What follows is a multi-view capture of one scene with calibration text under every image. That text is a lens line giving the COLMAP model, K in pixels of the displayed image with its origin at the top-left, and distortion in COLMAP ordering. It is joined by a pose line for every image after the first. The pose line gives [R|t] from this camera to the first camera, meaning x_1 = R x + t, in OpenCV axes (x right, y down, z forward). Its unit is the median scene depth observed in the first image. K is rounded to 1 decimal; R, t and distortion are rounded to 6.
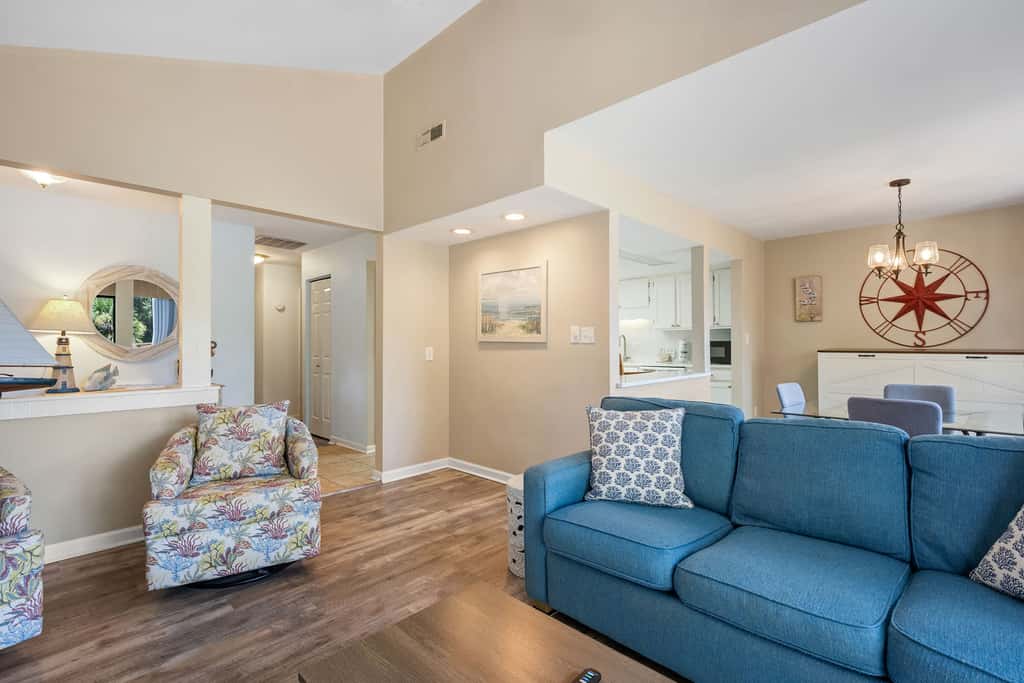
lens RADIAL K [[475.8, 0, 510.6], [0, 475.8, 333.1], [0, 0, 1]] dist [-0.001148, 0.001142]
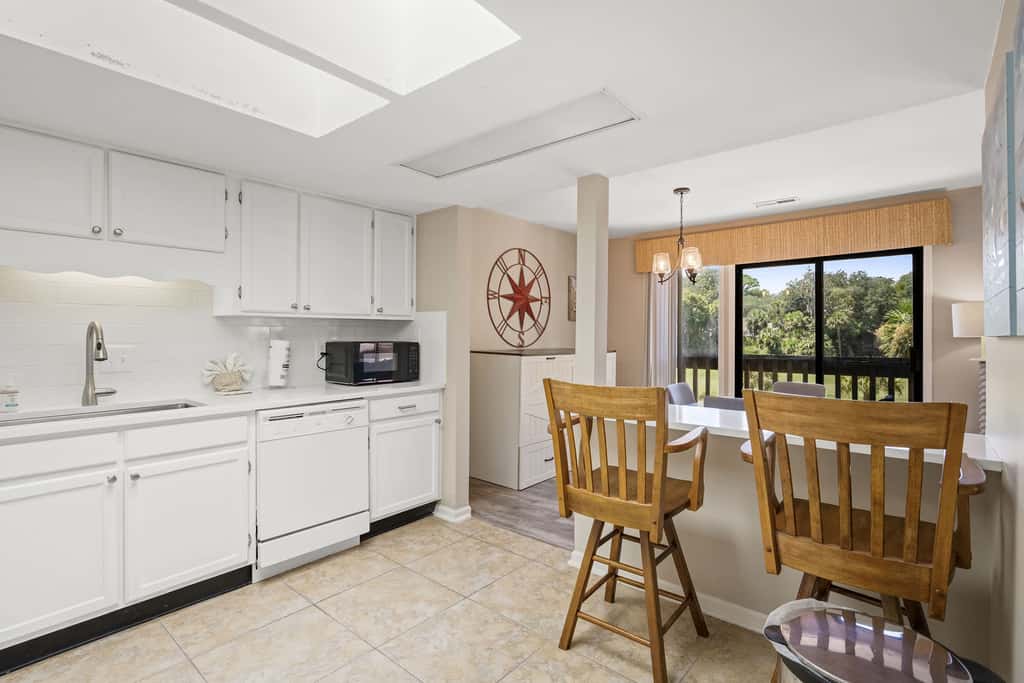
lens RADIAL K [[494.0, 0, 514.4], [0, 494.0, 332.6], [0, 0, 1]] dist [0.002108, -0.000178]
pose [[-0.073395, 0.007141, 0.997277, -0.172226], [-0.025597, 0.999631, -0.009042, 0.008491], [-0.996974, -0.026190, -0.073185, 1.098181]]
